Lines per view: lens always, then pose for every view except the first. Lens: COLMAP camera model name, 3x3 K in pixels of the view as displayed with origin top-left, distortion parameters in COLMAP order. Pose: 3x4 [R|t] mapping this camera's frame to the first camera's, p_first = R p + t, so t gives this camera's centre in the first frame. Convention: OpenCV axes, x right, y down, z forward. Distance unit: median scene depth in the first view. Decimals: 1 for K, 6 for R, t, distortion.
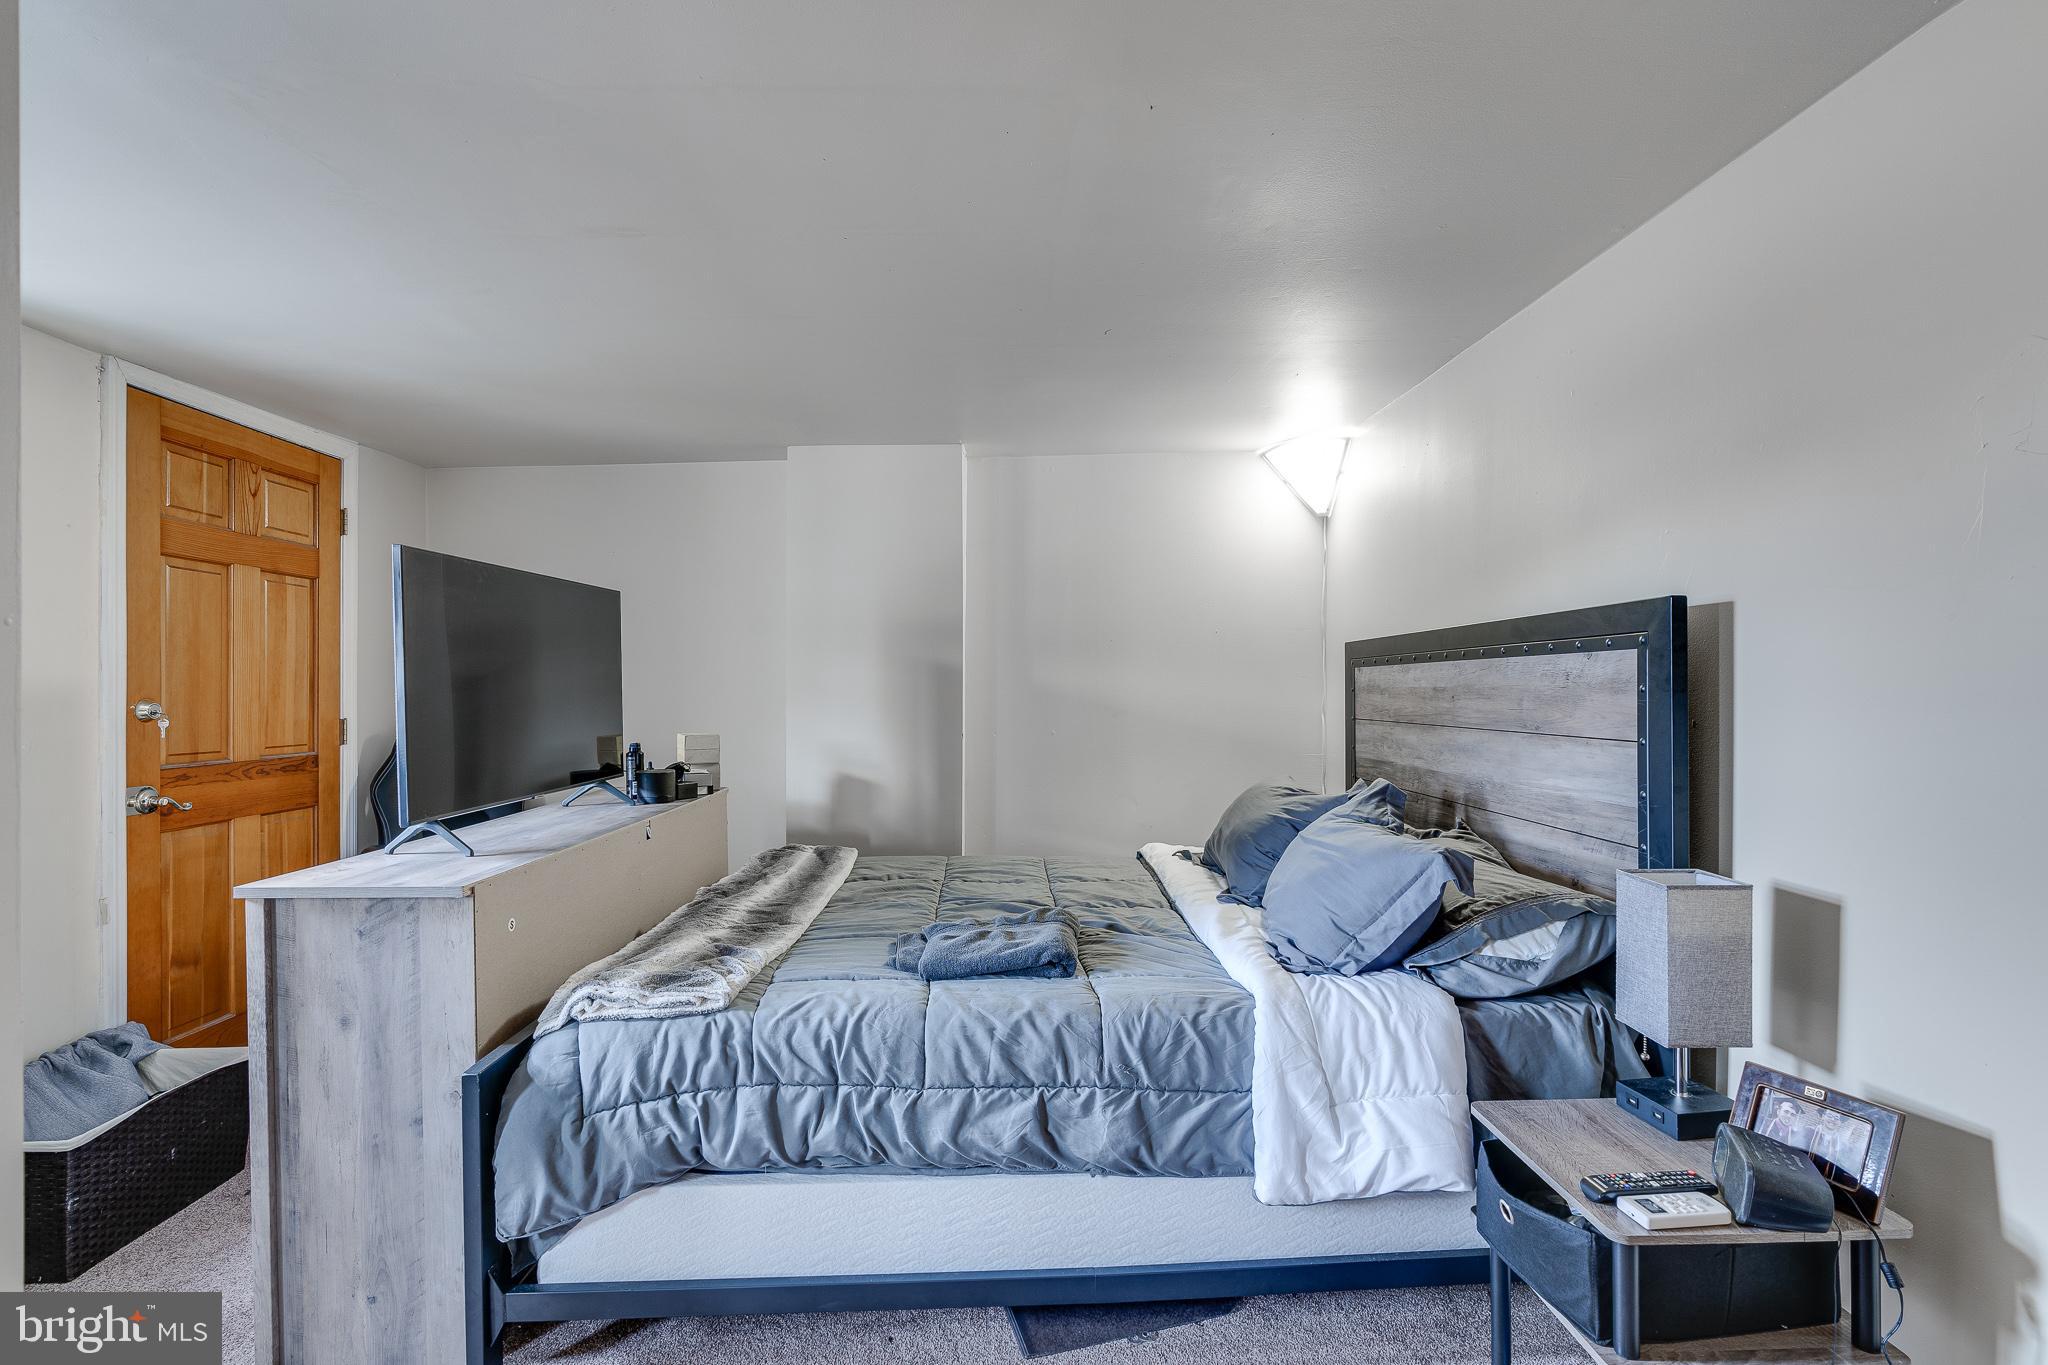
lens RADIAL K [[920.3, 0, 1021.5], [0, 920.3, 689.4], [0, 0, 1]] dist [-0.000170, 0.001095]
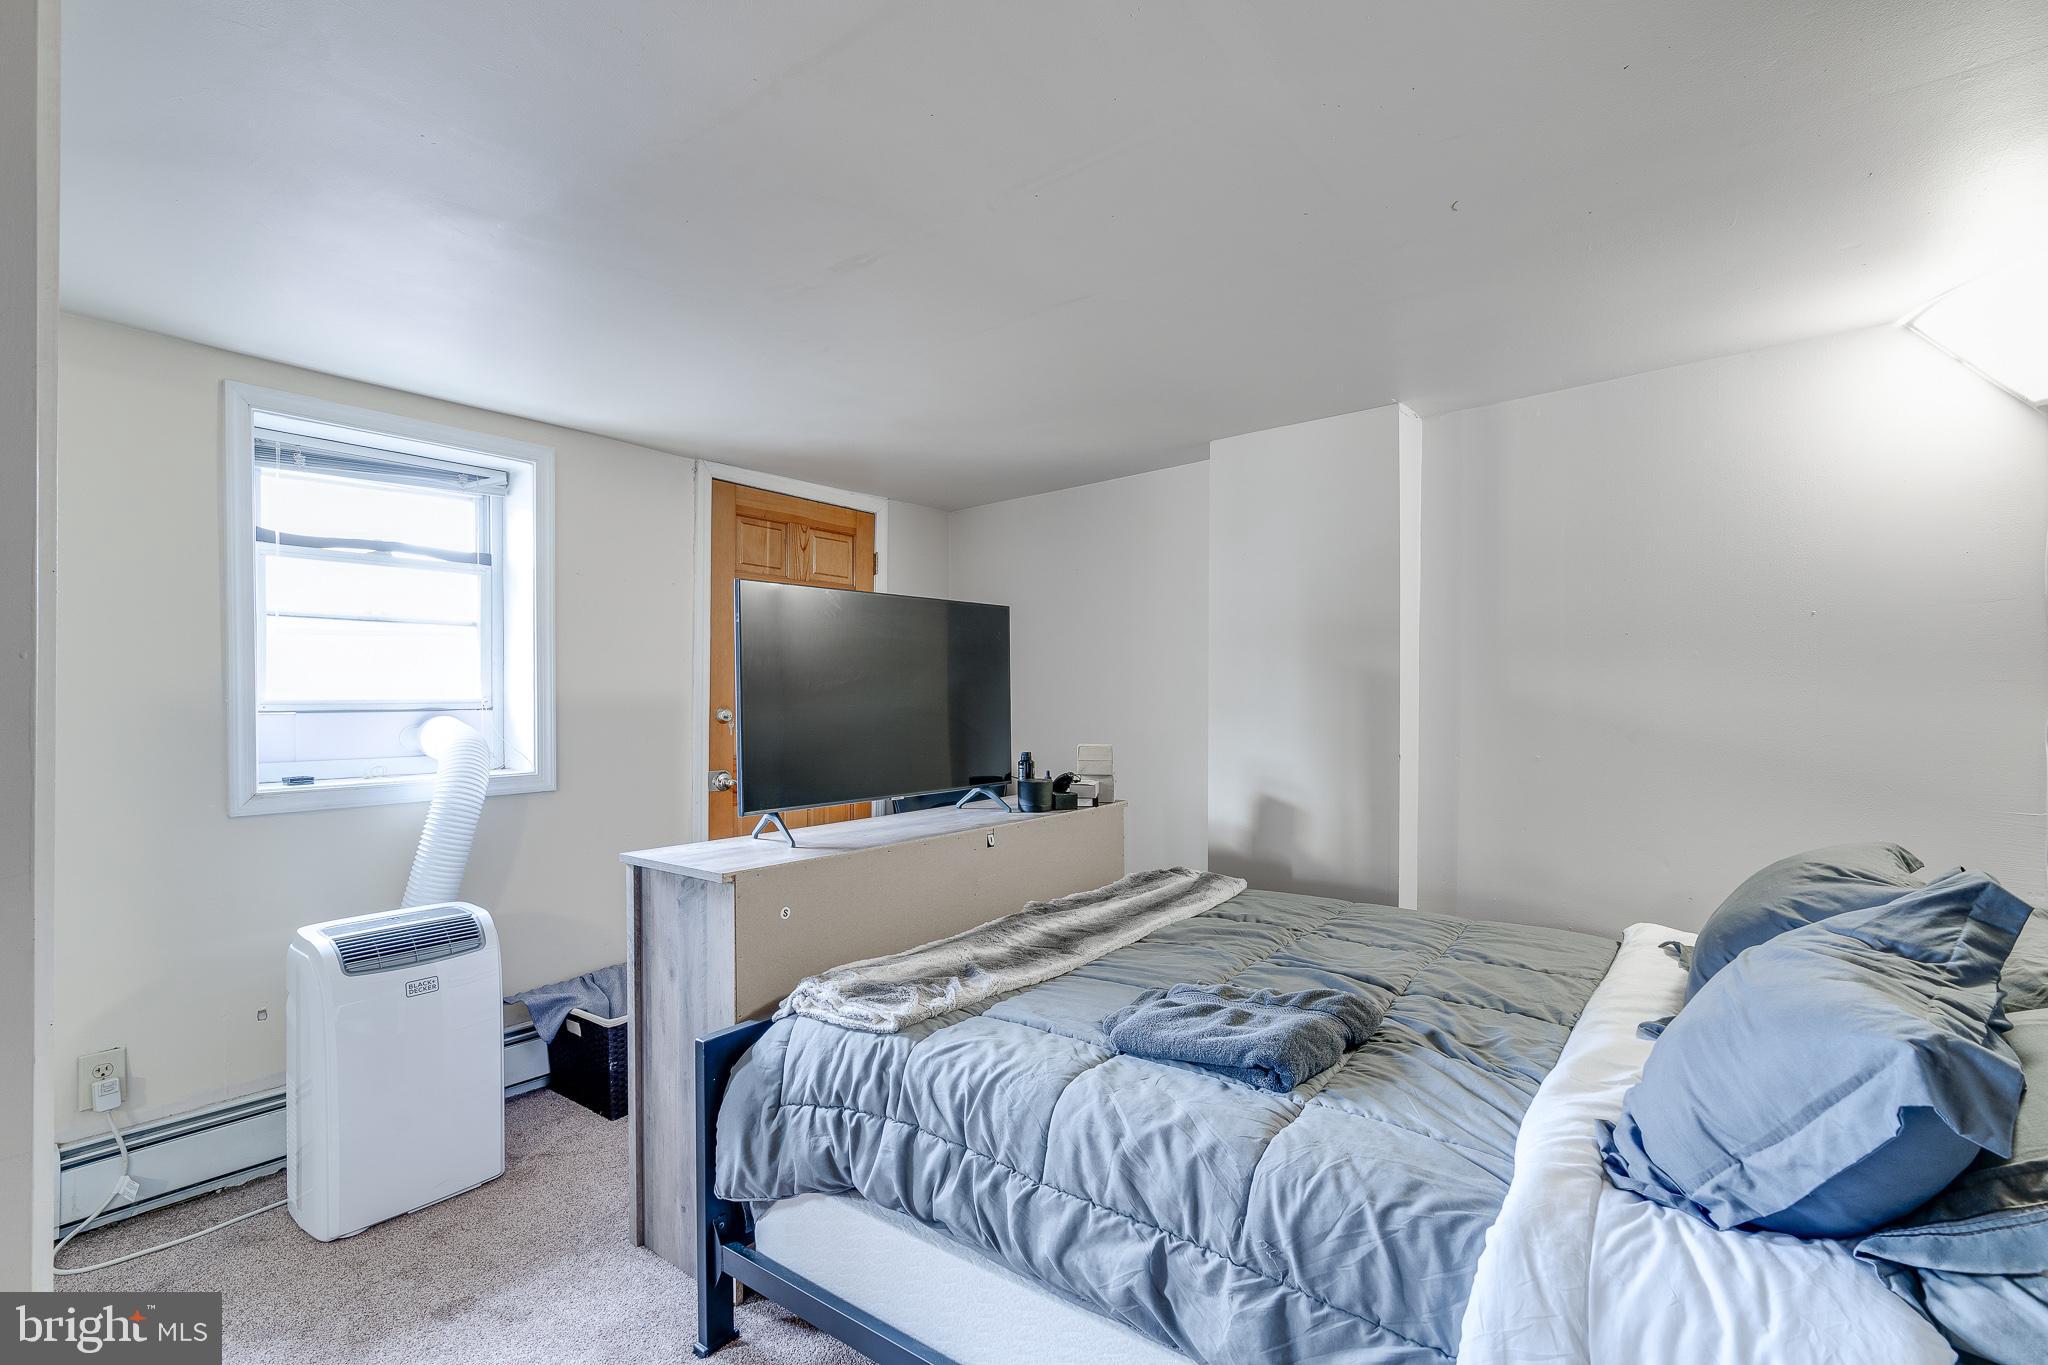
lens RADIAL K [[920.3, 0, 1021.5], [0, 920.3, 689.4], [0, 0, 1]] dist [-0.000170, 0.001095]
pose [[0.788279, -0.004194, -0.615303, 0.386532], [-0.001749, 0.999957, -0.009056, -0.005182], [0.615315, 0.008215, 0.788238, 0.322621]]
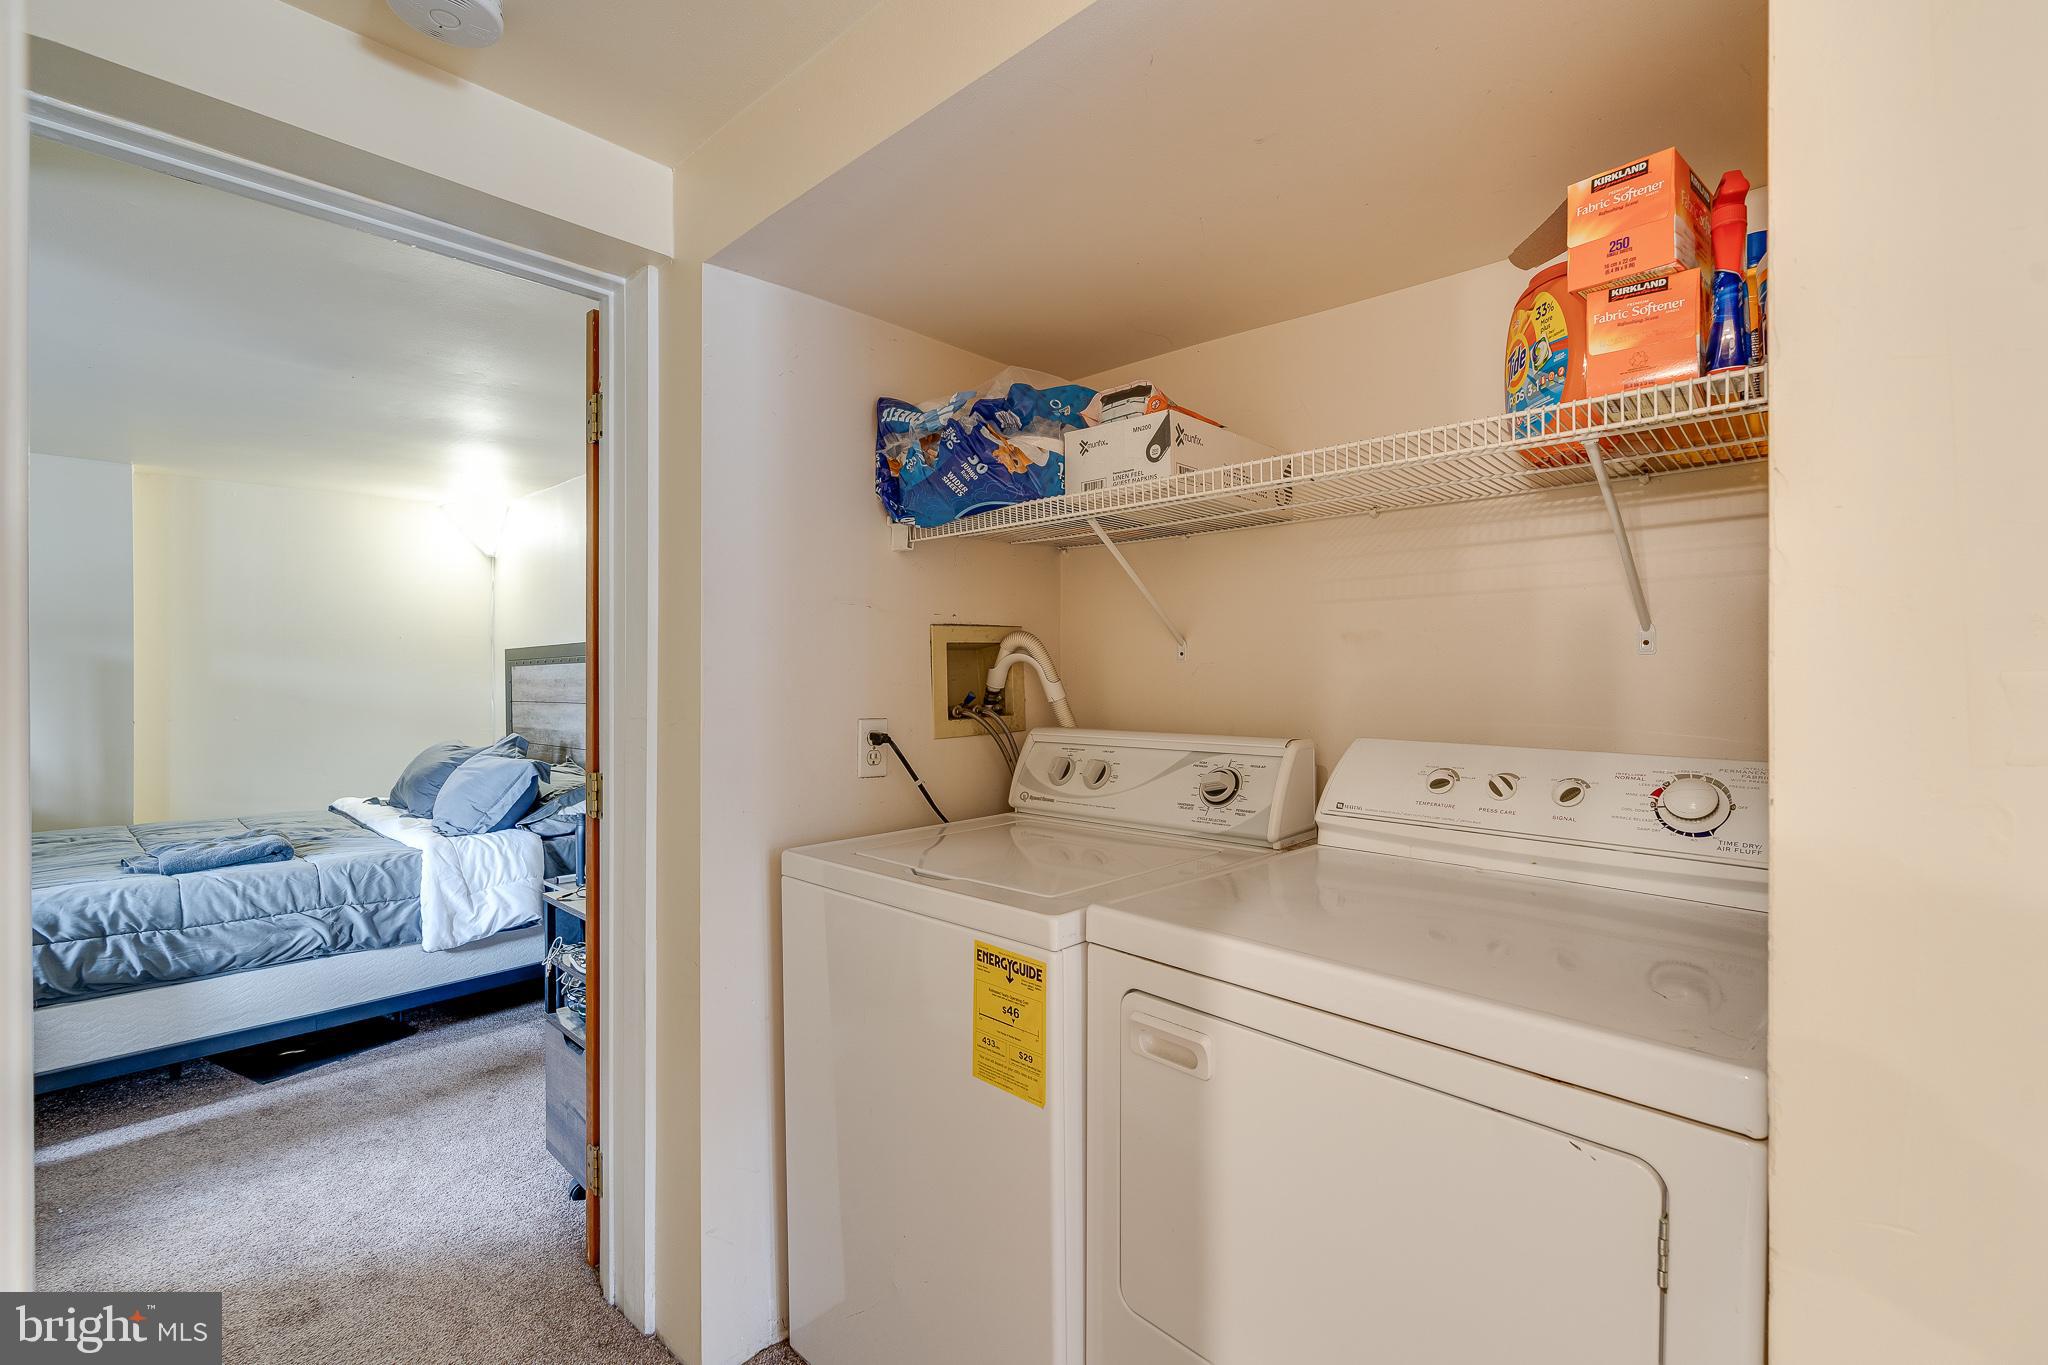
lens RADIAL K [[920.3, 0, 1021.5], [0, 920.3, 689.4], [0, 0, 1]] dist [-0.000170, 0.001095]
pose [[0.700050, -0.006335, 0.714065, -0.216515], [0.003836, 0.999980, 0.005110, 0.015594], [-0.714083, -0.000838, 0.700060, -1.129109]]
